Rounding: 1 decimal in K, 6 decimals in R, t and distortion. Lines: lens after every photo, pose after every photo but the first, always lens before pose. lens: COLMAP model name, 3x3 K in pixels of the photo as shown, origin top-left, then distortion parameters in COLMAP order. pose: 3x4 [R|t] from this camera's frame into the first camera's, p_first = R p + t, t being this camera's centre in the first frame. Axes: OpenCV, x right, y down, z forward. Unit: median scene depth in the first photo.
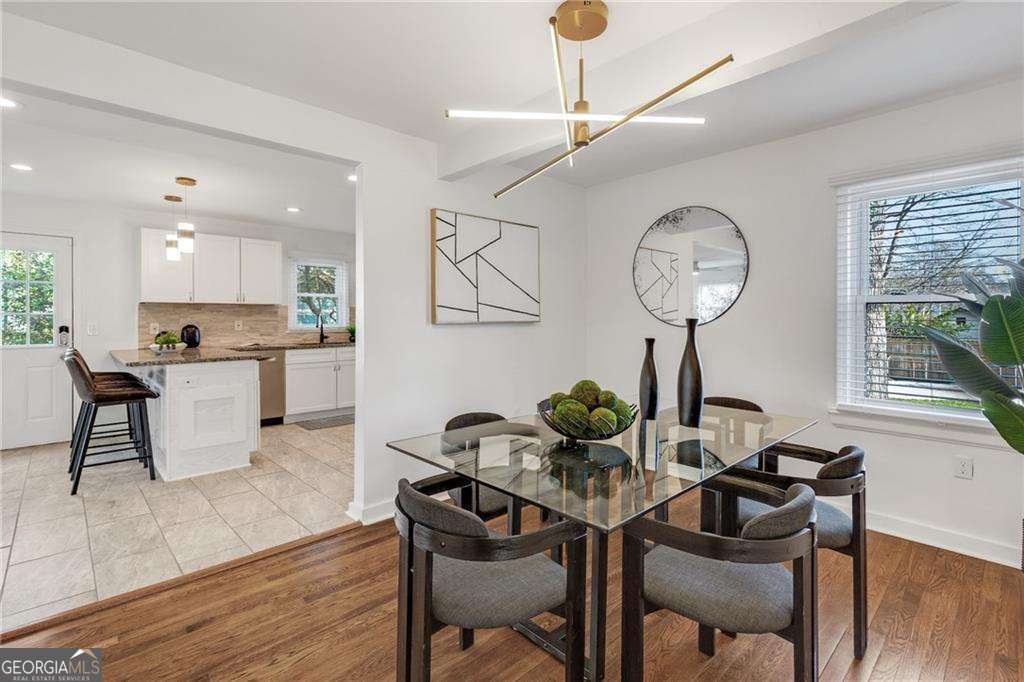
lens RADIAL K [[470.1, 0, 496.3], [0, 470.1, 318.4], [0, 0, 1]] dist [0.002950, -0.000618]
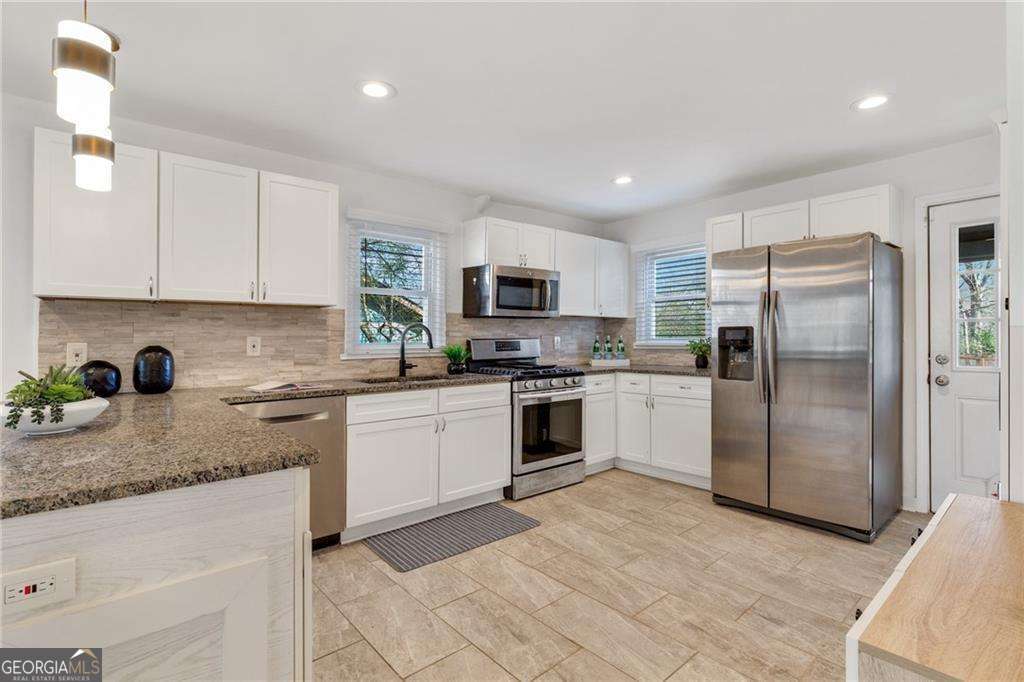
lens RADIAL K [[486.3, 0, 502.8], [0, 486.3, 326.5], [0, 0, 1]] dist [0.002828, -0.000066]
pose [[0.999225, -0.005874, -0.038911, -0.278111], [0.005133, 0.999804, -0.019117, 0.005160], [0.039016, 0.018902, 0.999060, 0.521347]]
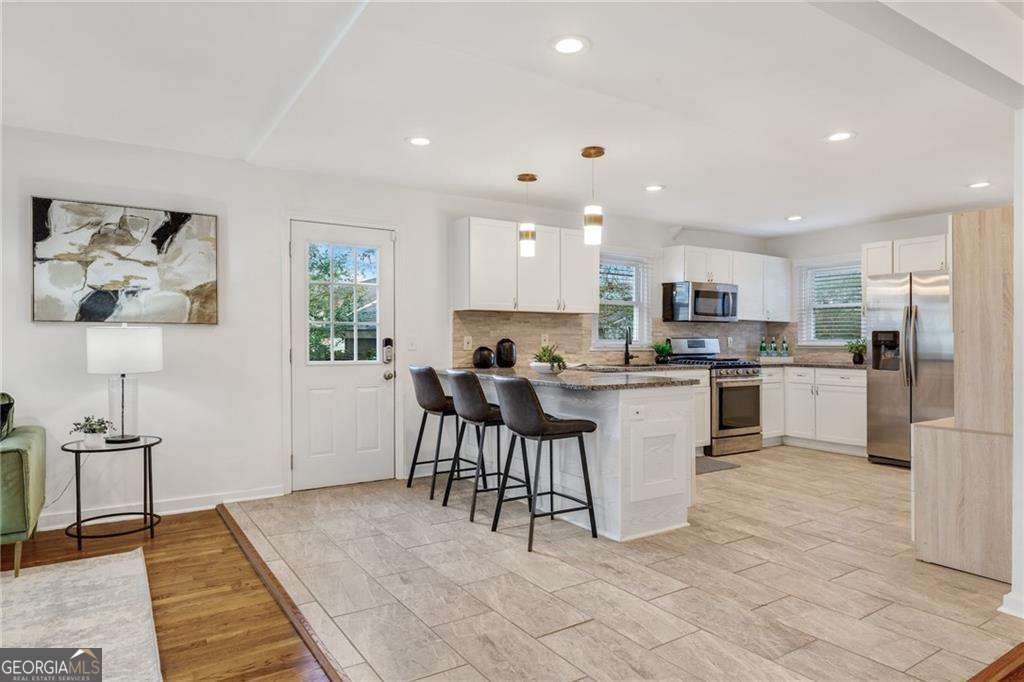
lens RADIAL K [[613.6, 0, 505.2], [0, 613.6, 313.9], [0, 0, 1]] dist [0.002747, -0.000006]
pose [[0.986647, 0.001111, -0.162872, -0.486149], [-0.007450, 0.999238, -0.038312, 0.011524], [0.162705, 0.039013, 0.985903, -0.013833]]
